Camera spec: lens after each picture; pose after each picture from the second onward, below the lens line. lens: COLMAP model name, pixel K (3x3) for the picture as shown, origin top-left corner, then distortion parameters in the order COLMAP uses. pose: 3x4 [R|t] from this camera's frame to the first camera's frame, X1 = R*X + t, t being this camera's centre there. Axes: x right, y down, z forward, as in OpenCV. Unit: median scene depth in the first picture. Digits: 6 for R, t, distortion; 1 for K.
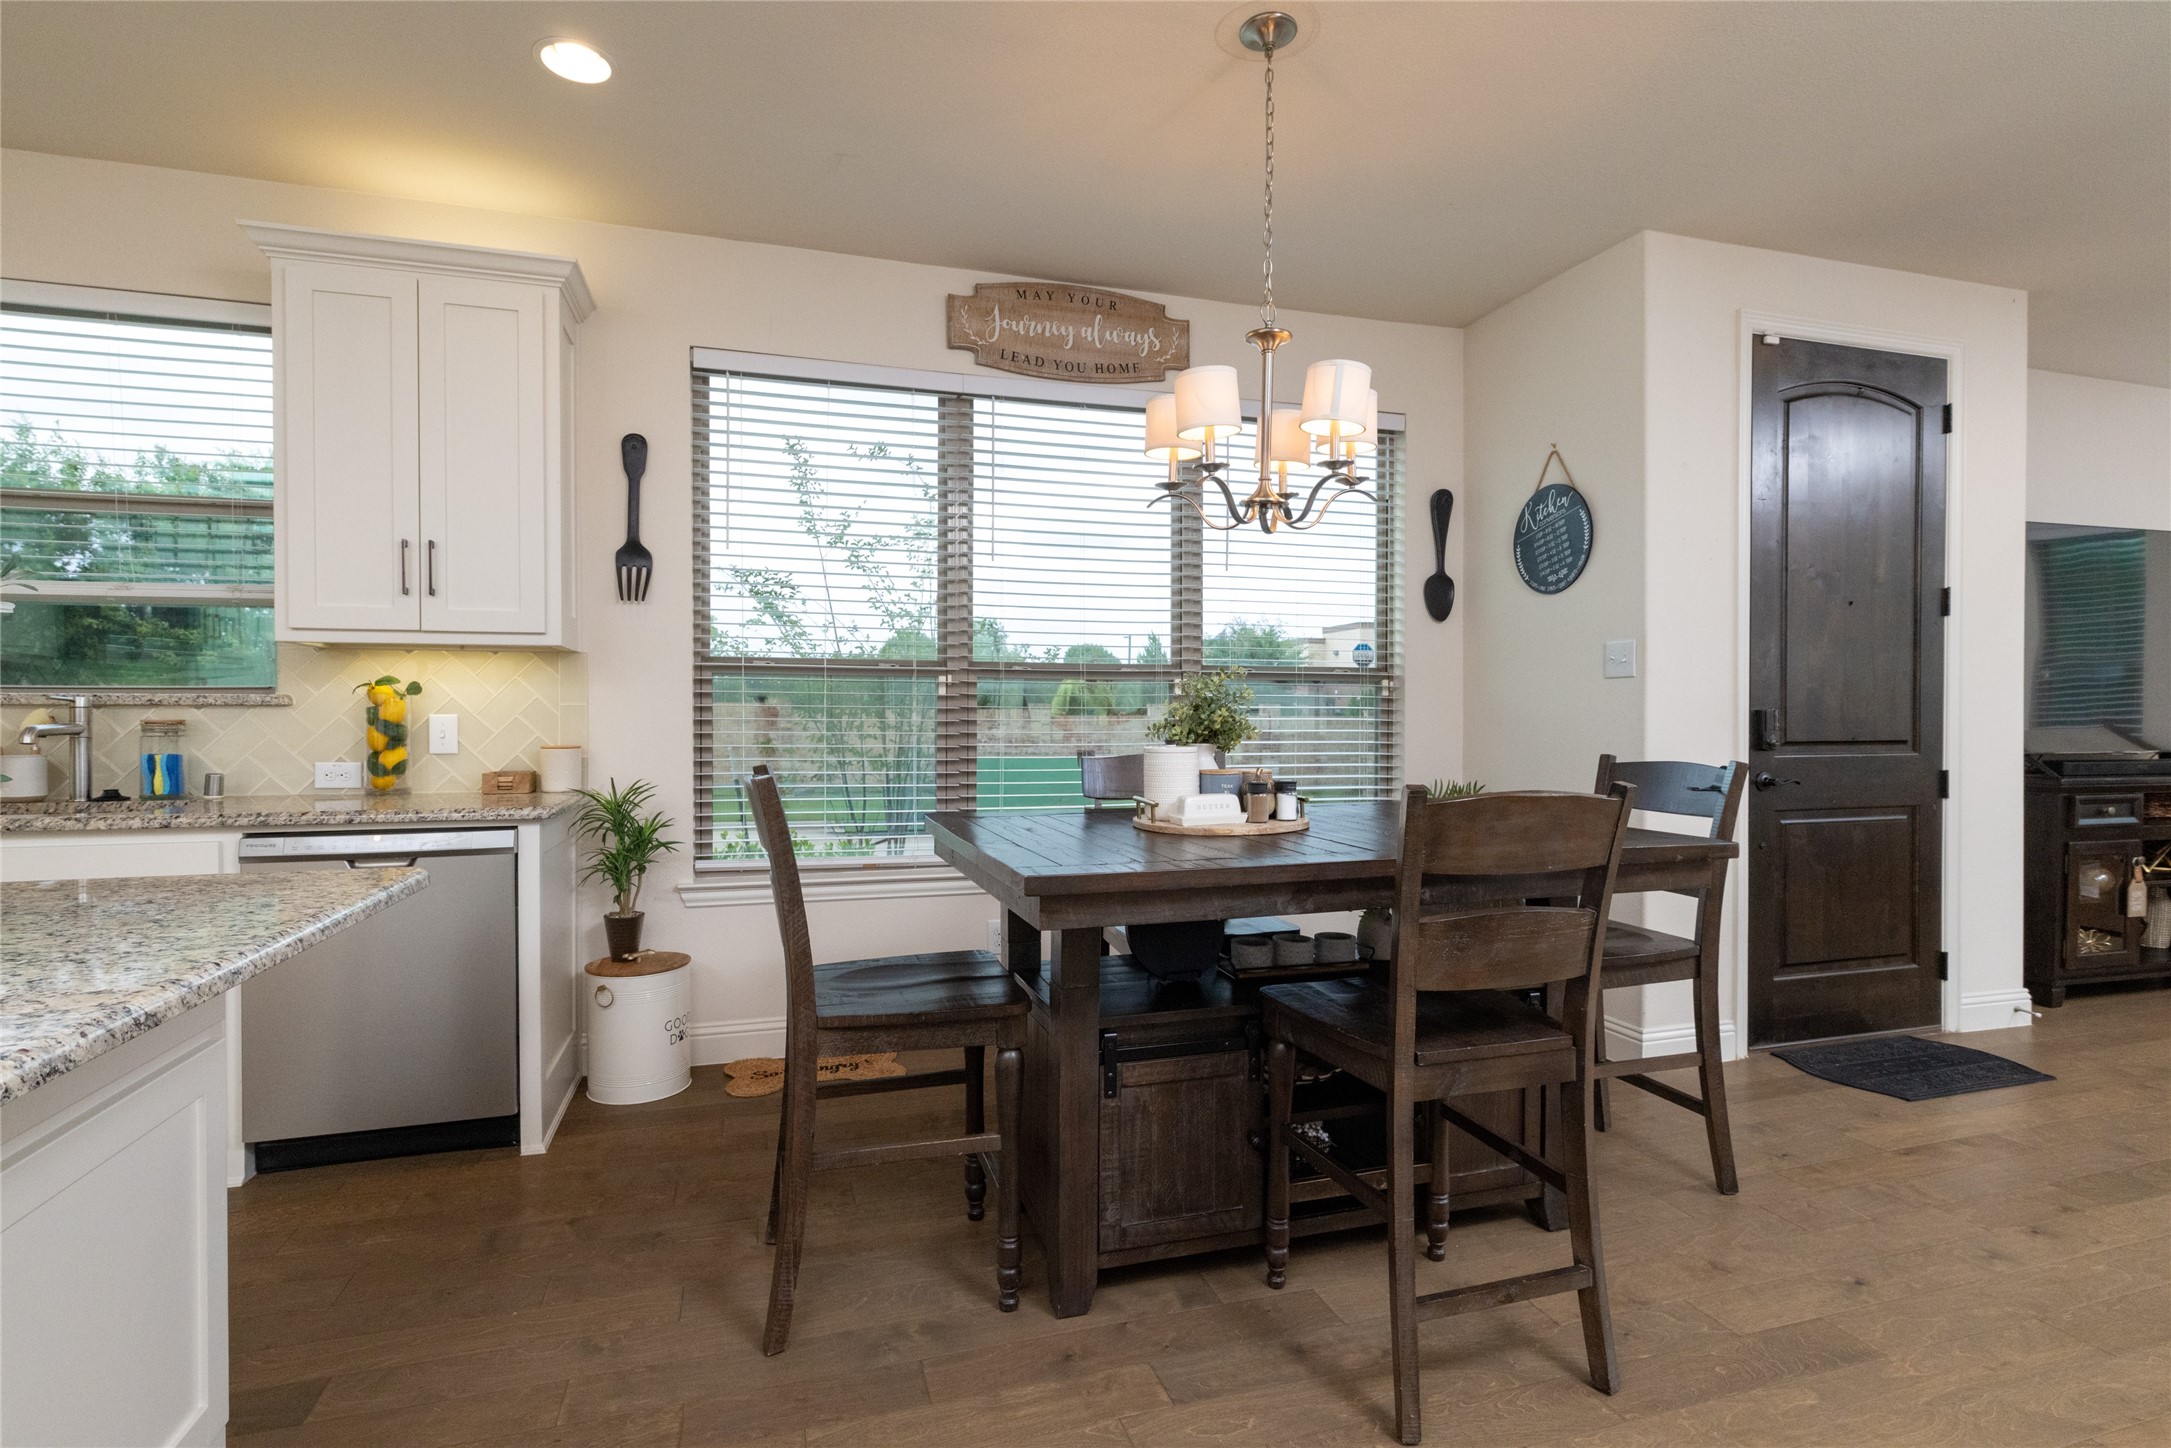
lens RADIAL K [[1038.5, 0, 1086.3], [0, 1038.5, 723.1], [0, 0, 1]] dist [-0.000123, 0.000639]
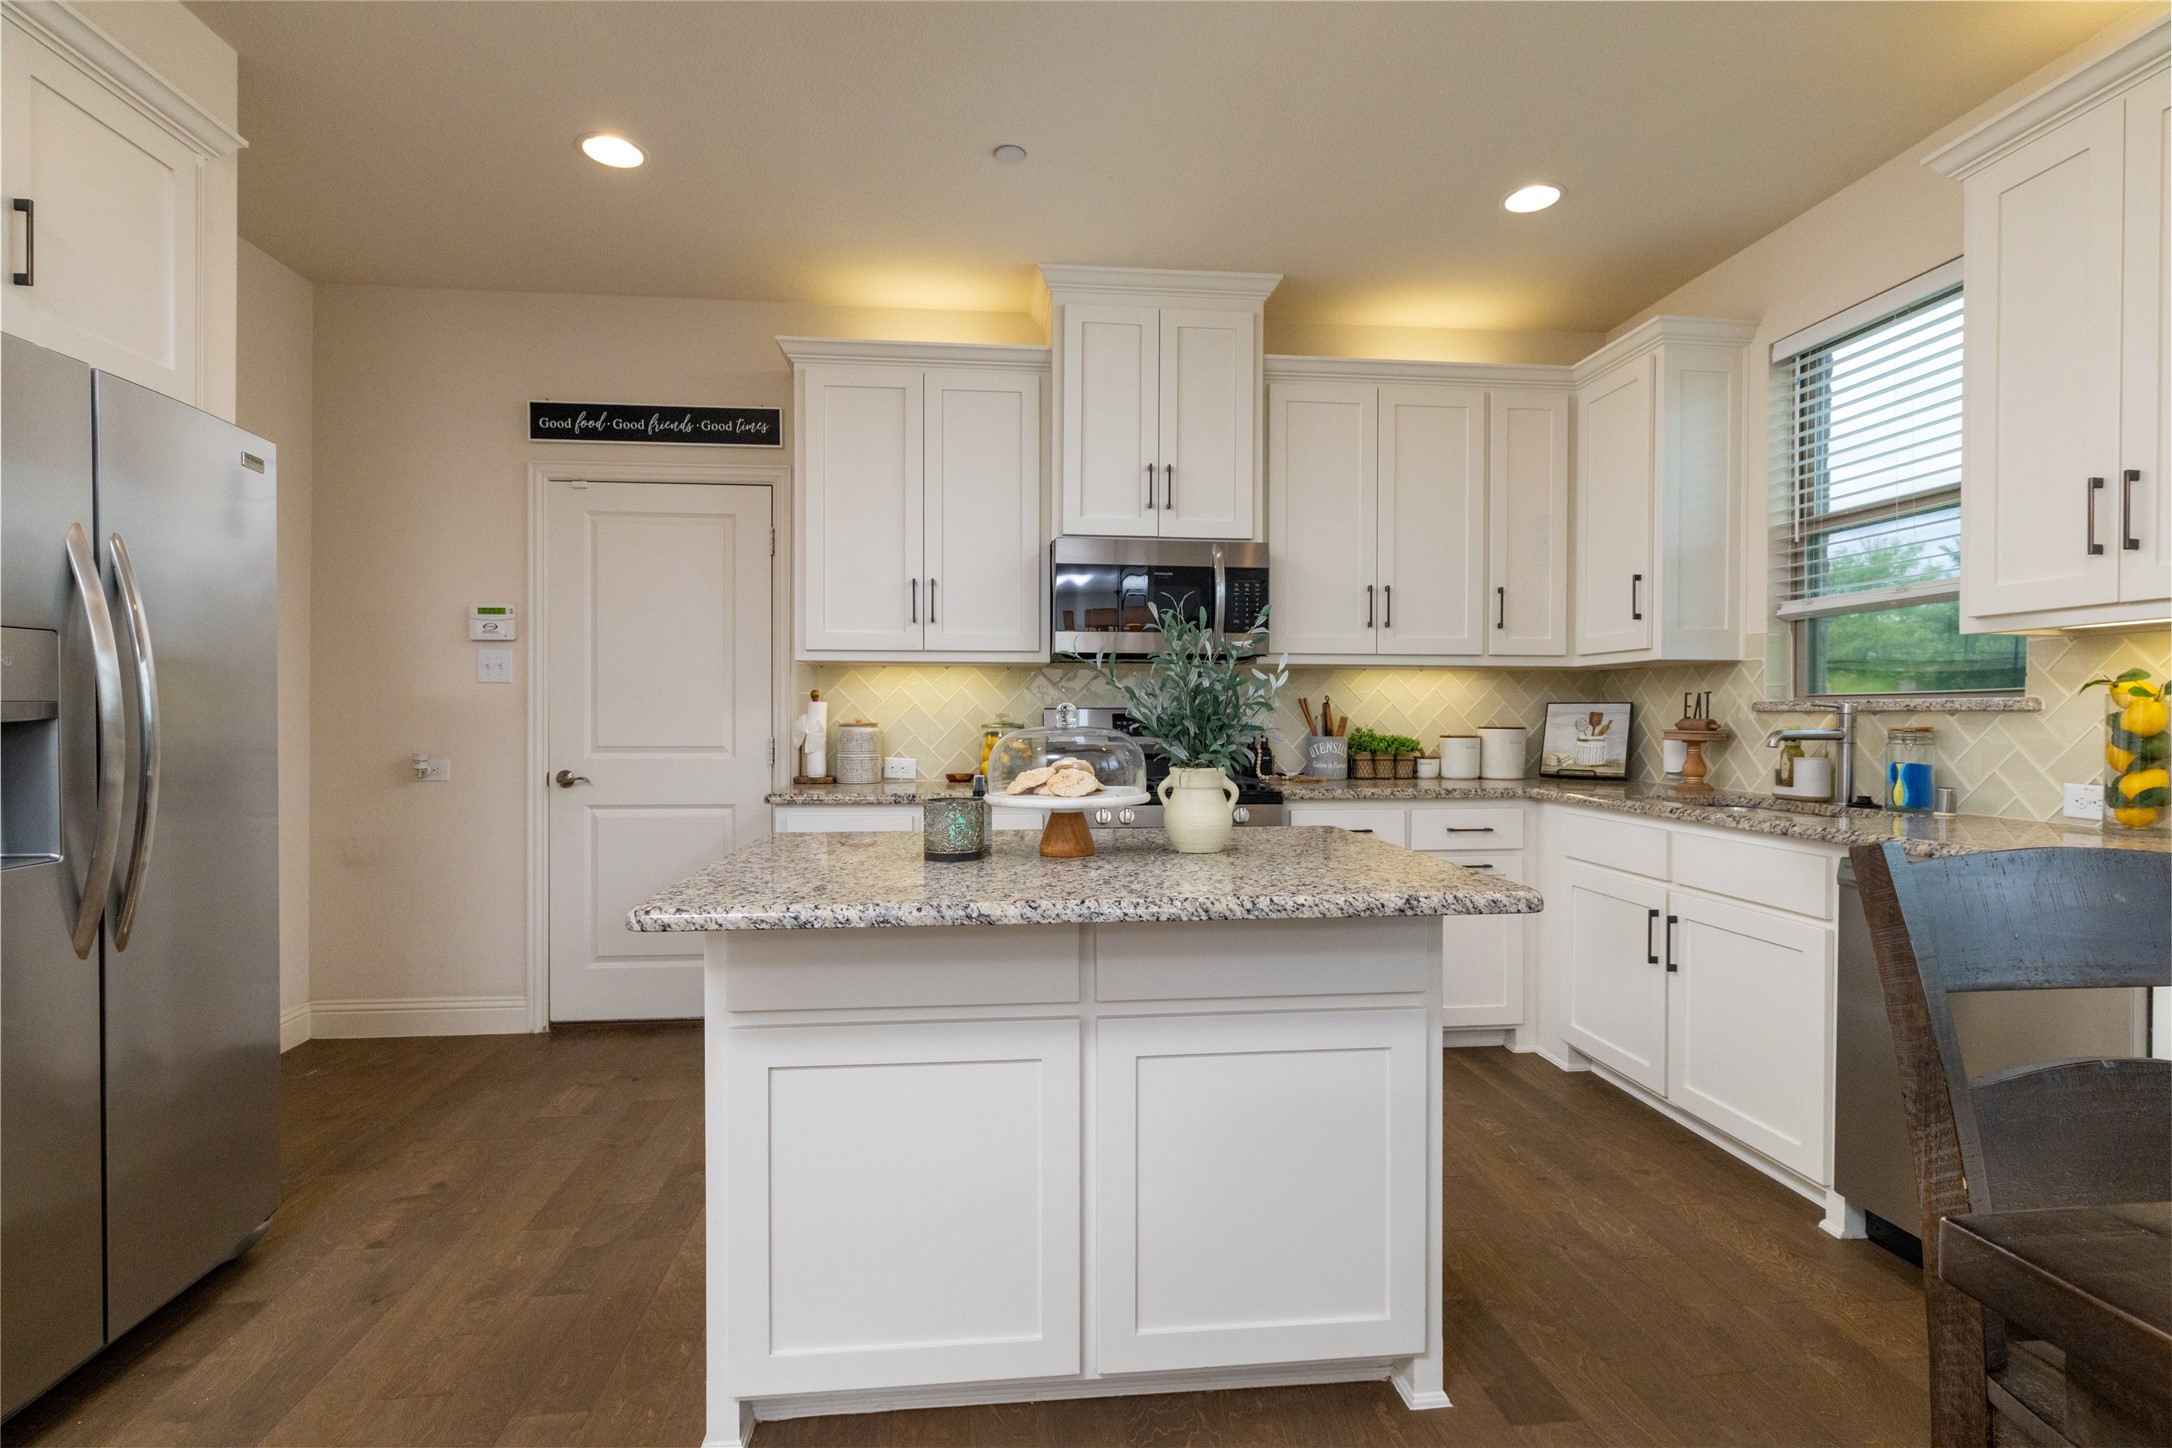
lens RADIAL K [[1039.0, 0, 1086.8], [0, 1039.0, 723.1], [0, 0, 1]] dist [-0.000123, 0.000639]
pose [[-0.188122, 0.006086, -0.982127, 0.145995], [-0.015049, 0.999846, 0.009079, -0.003157], [0.982030, 0.016488, -0.188001, 0.373935]]
